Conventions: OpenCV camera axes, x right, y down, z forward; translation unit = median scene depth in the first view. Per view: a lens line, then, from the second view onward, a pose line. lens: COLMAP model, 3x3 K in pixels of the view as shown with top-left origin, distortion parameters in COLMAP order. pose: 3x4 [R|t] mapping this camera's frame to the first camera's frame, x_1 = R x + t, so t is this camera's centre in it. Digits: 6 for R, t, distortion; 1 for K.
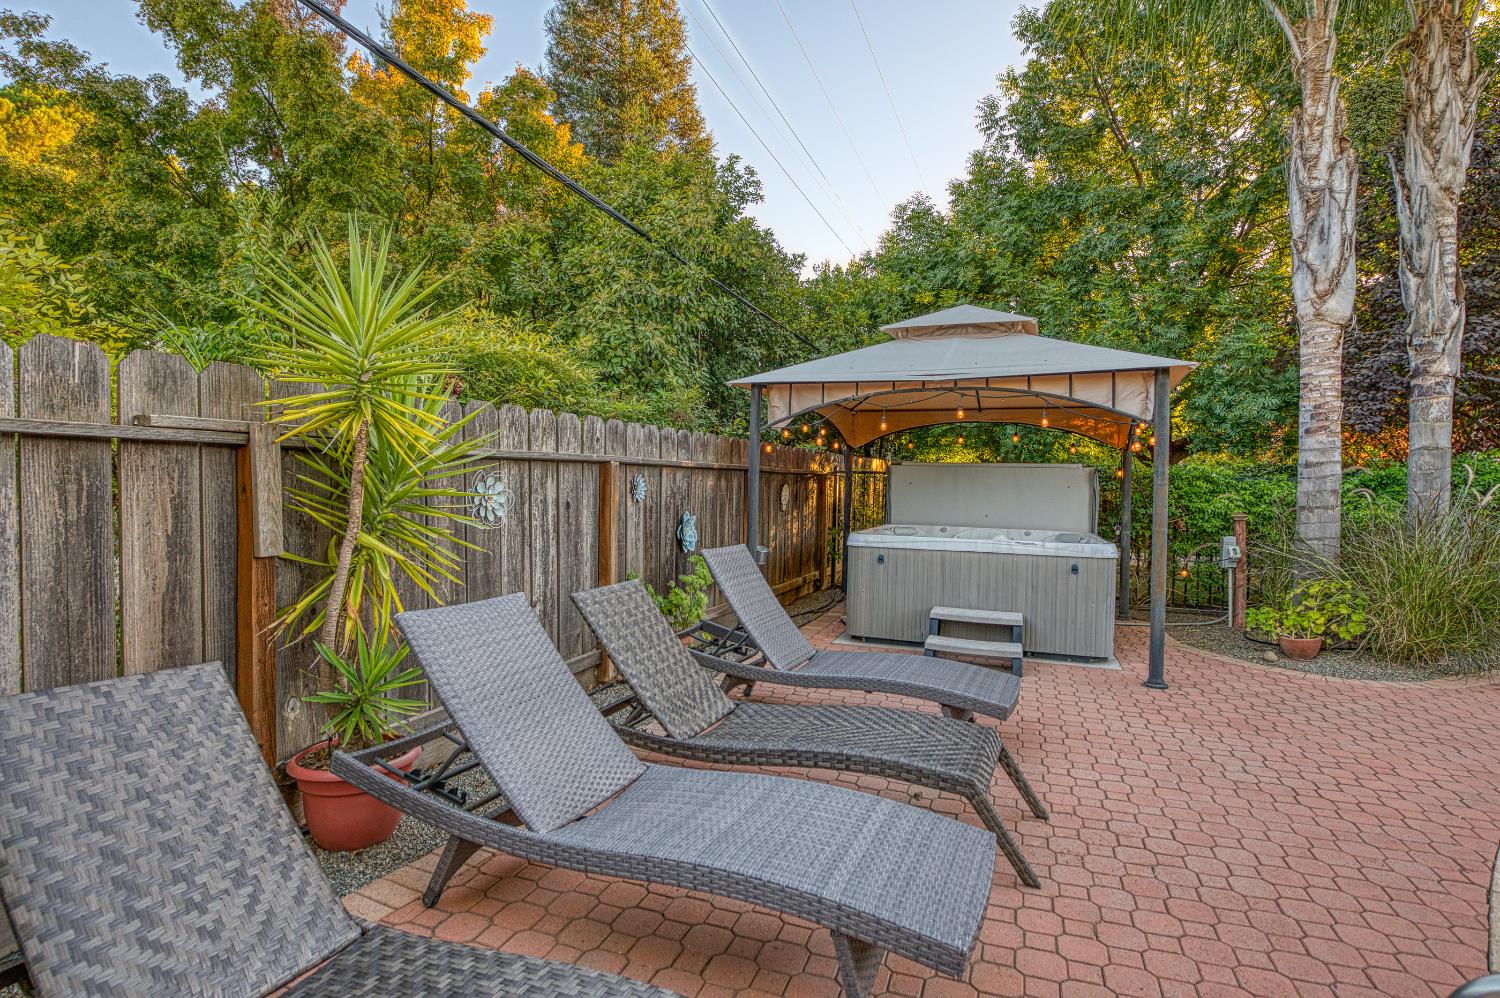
lens RADIAL K [[758.3, 0, 755.9], [0, 758.3, 493.5], [0, 0, 1]] dist [-0.006209, -0.001171]
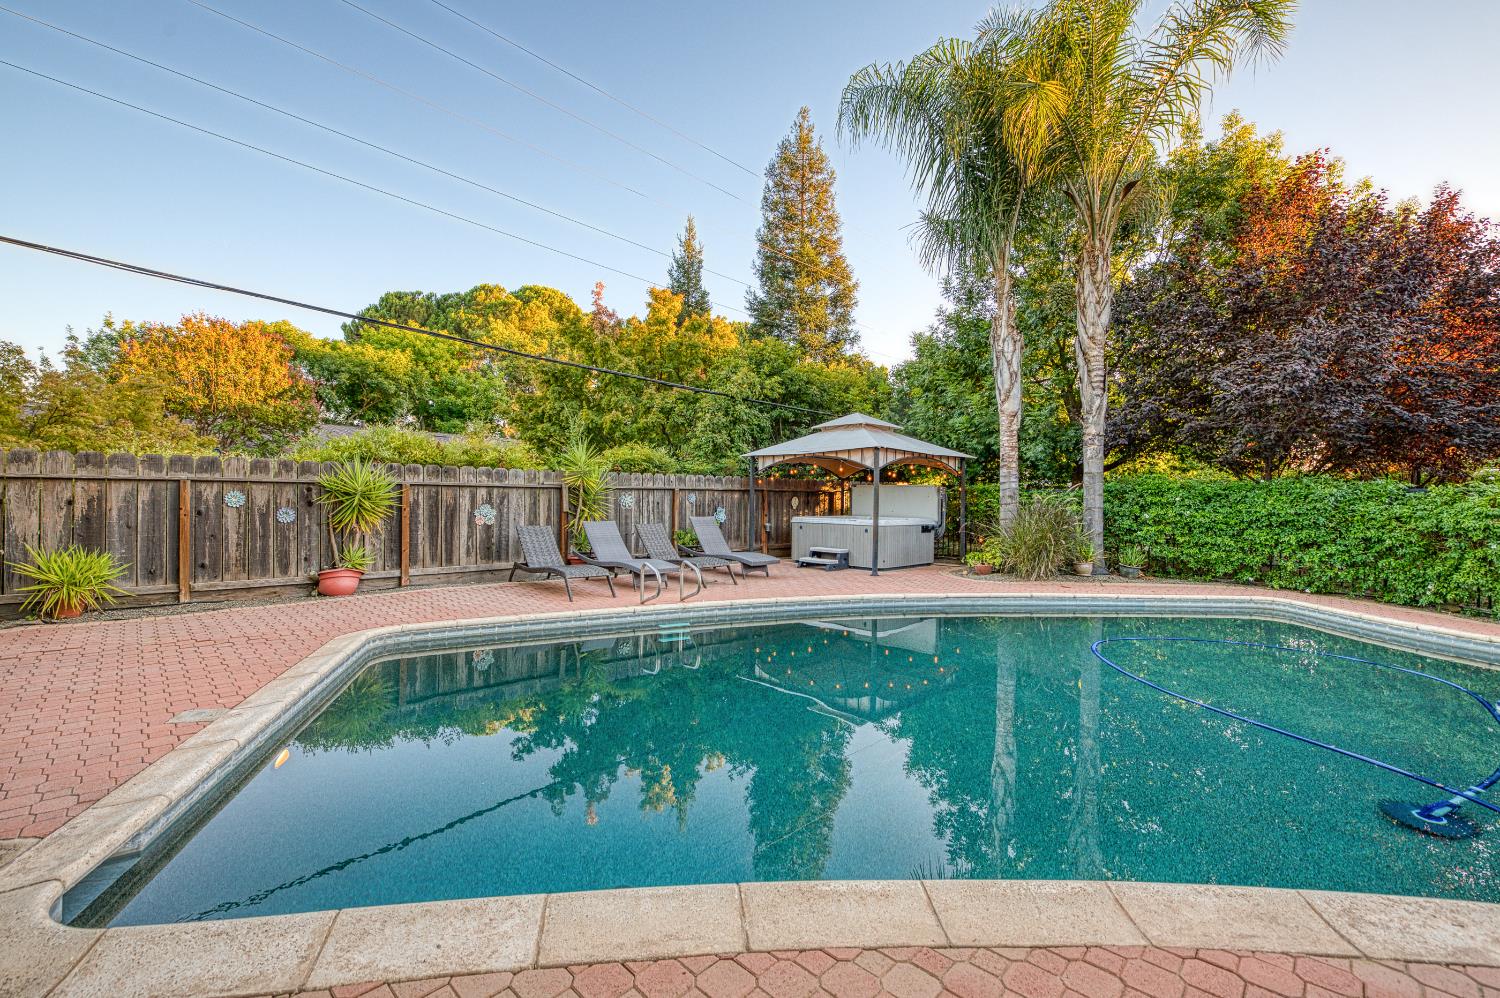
lens RADIAL K [[626.3, 0, 740.1], [0, 626.3, 492.7], [0, 0, 1]] dist [-0.021297, -0.000622]
pose [[0.904968, -0.015629, -0.425192, 0.818872], [0.003253, 0.999550, -0.029816, 0.035881], [0.425467, 0.025599, 0.904612, -0.843781]]
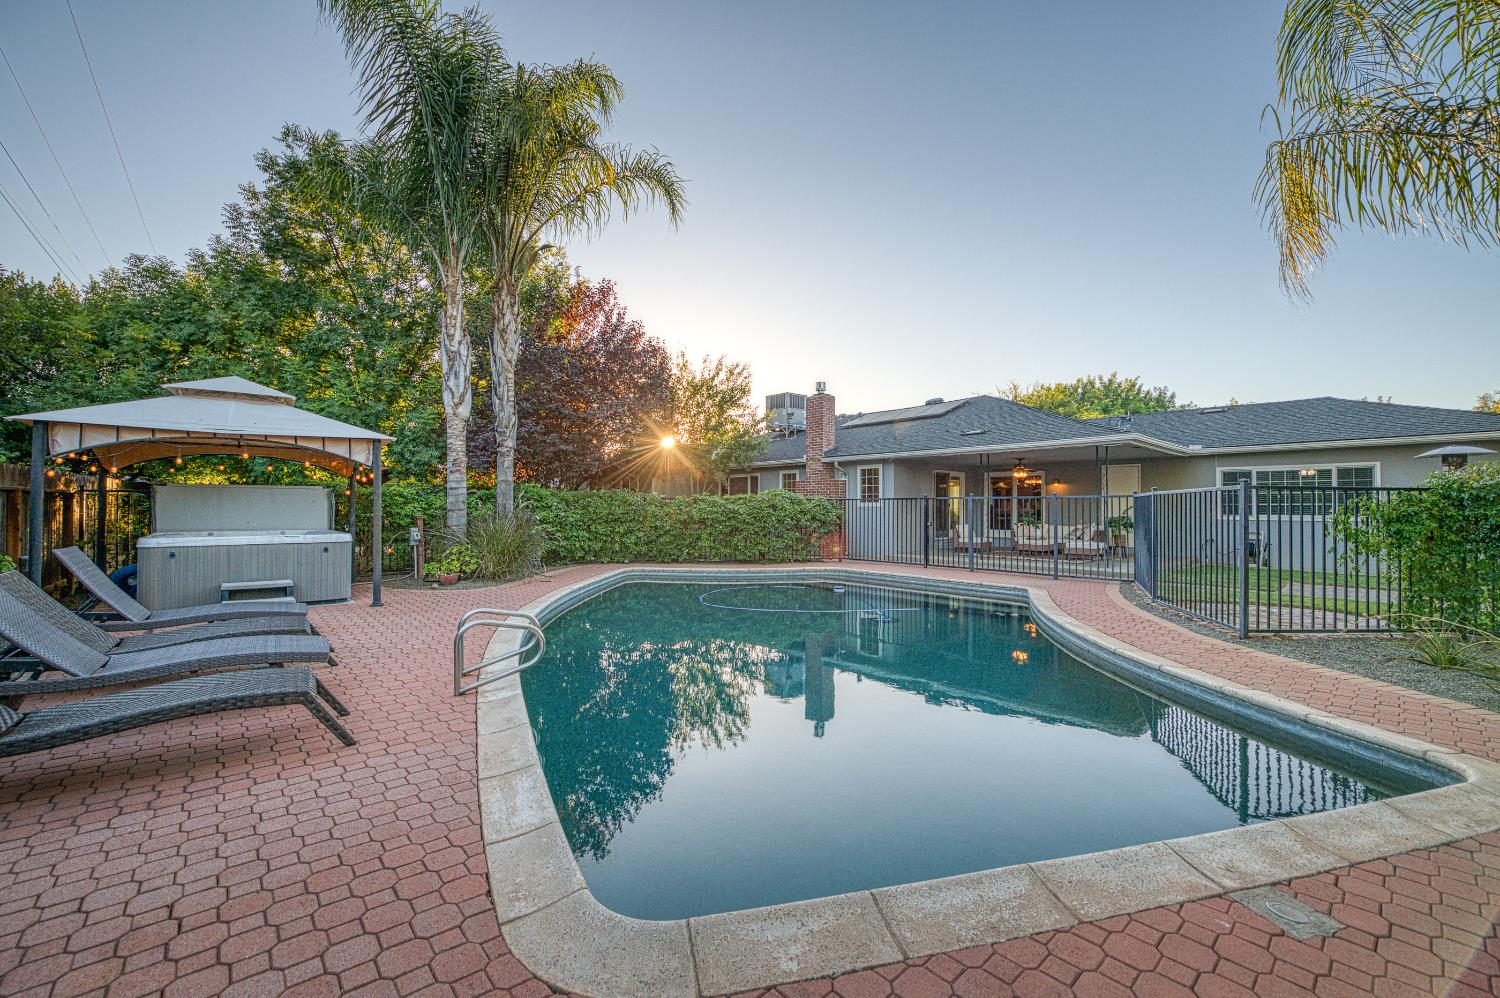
lens RADIAL K [[593.6, 0, 751.9], [0, 593.6, 500.0], [0, 0, 1]] dist [-0.021857, -0.000250]
pose [[0.476964, -0.011842, 0.878843, -0.260239], [0.017943, 0.999832, 0.003734, 0.000158], [-0.878740, 0.013988, 0.477096, -0.439974]]
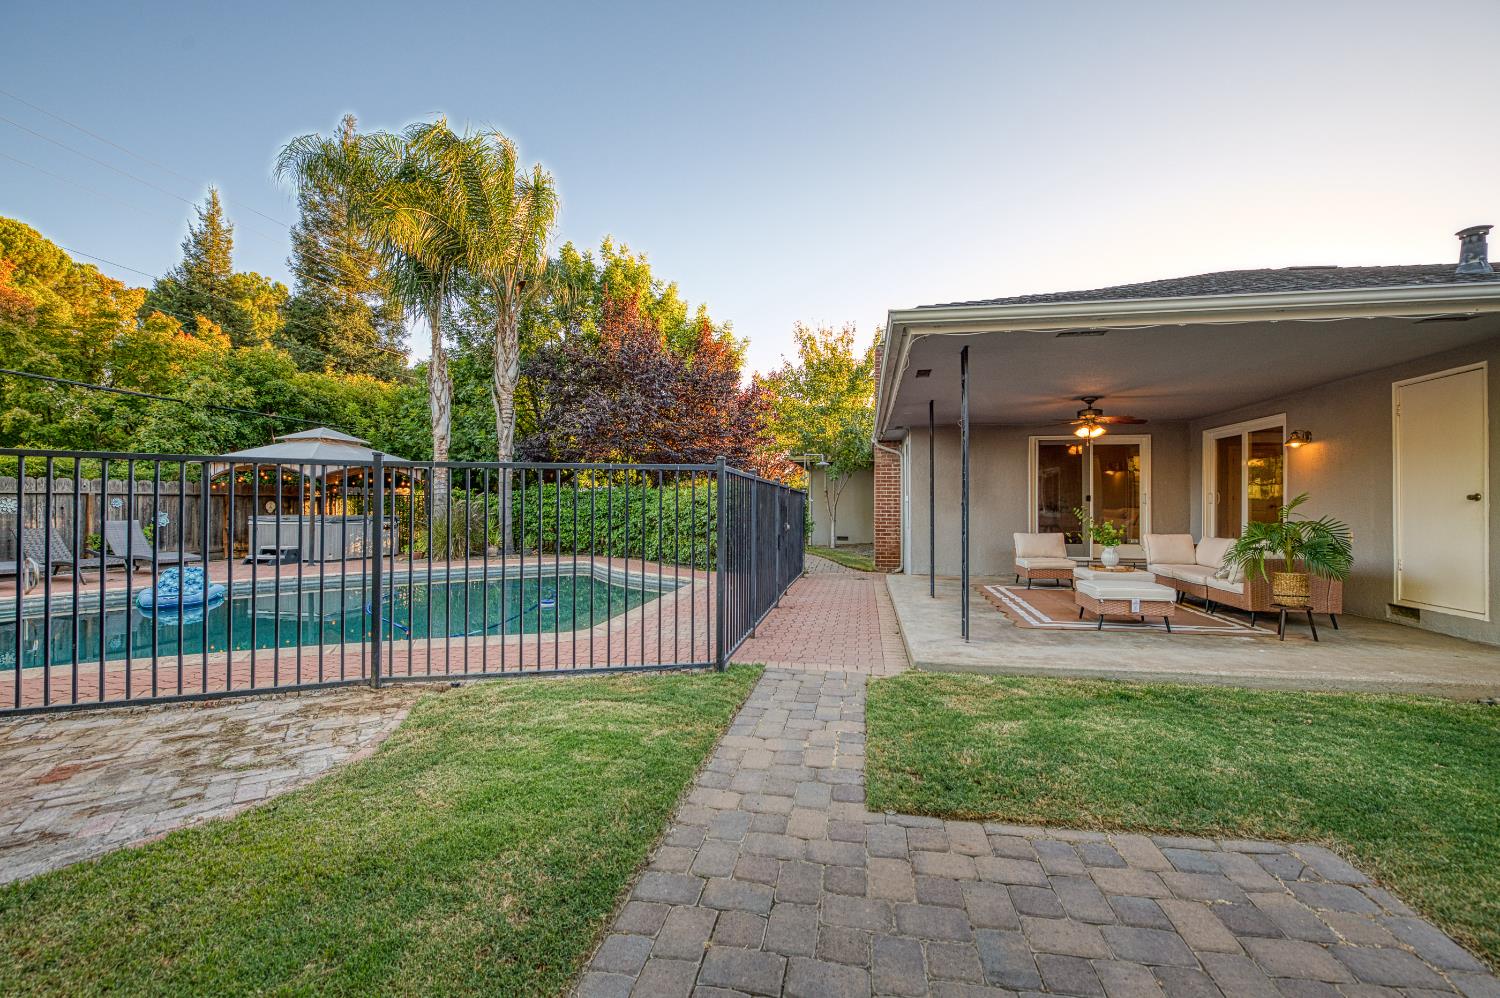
lens RADIAL K [[595.1, 0, 776.3], [0, 595.1, 504.0], [0, 0, 1]] dist [-0.015812, -0.000542]
pose [[0.986309, -0.019808, 0.163713, 1.604919], [0.021937, 0.999697, -0.011203, 0.063732], [-0.163441, 0.014641, 0.986444, -1.289839]]
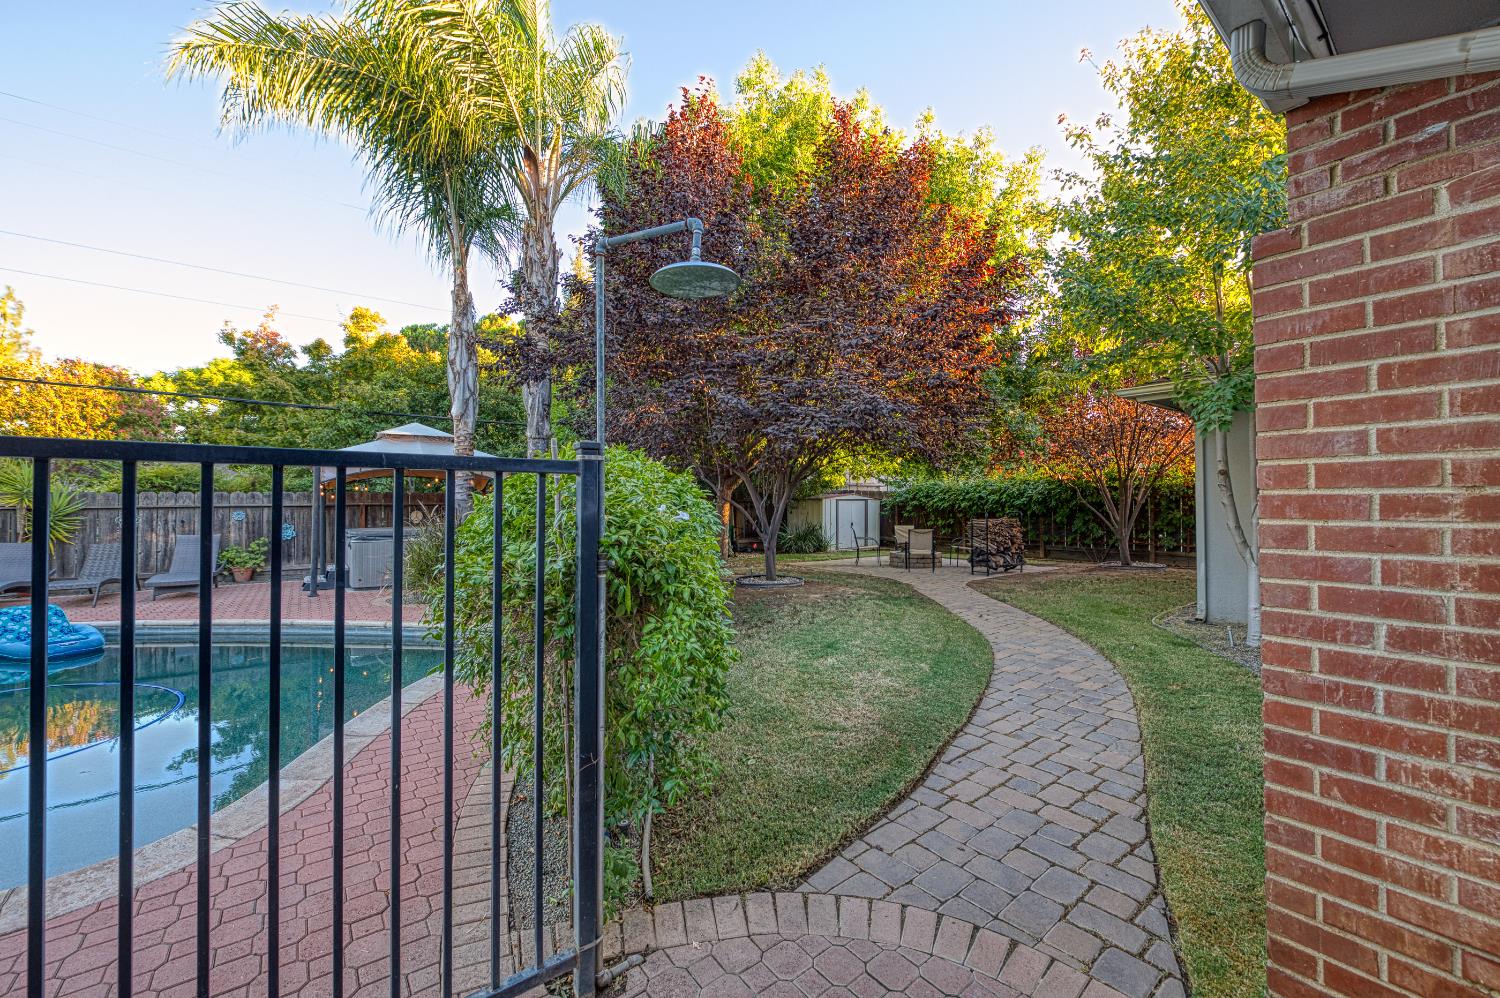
lens RADIAL K [[603.8, 0, 750.8], [0, 603.8, 494.2], [0, 0, 1]] dist [-0.001159, -0.000285]
pose [[0.834032, -0.039816, -0.550278, 2.180436], [0.019303, 0.998888, -0.043019, 0.039274], [0.551379, 0.025257, 0.833873, 0.155286]]
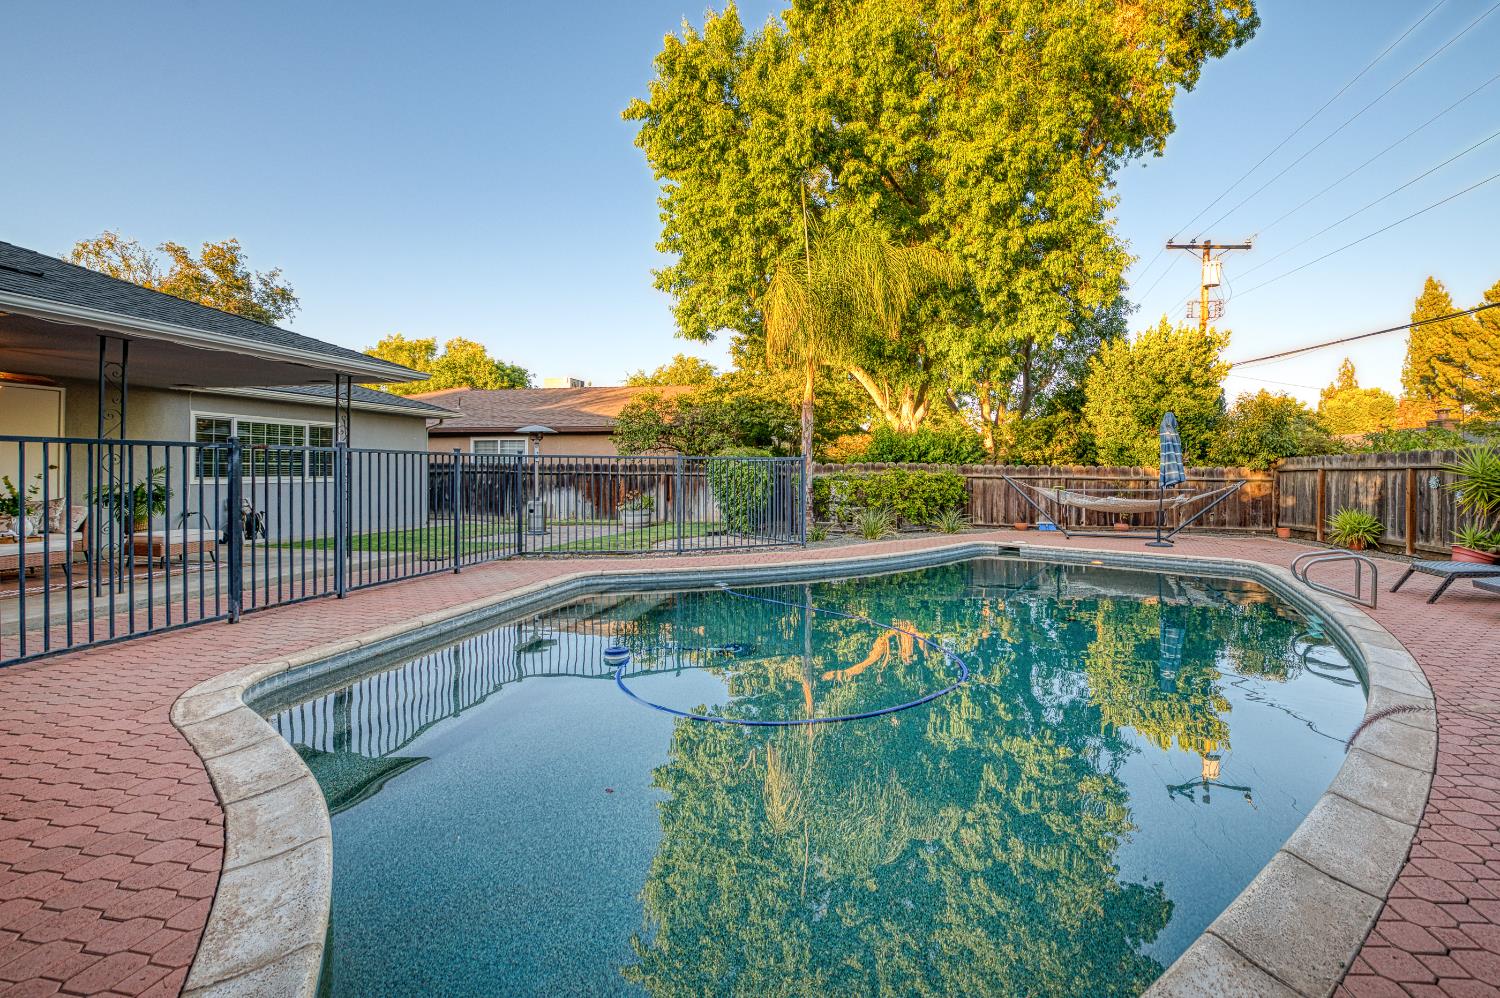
lens RADIAL K [[612.2, 0, 821.4], [0, 612.2, 470.5], [0, 0, 1]] dist [-0.015883, -0.000076]
pose [[-0.986134, -0.028404, -0.163504, 1.156564], [-0.029812, 0.999537, 0.006165, 0.017055], [0.163253, 0.010954, -0.986523, 0.972496]]
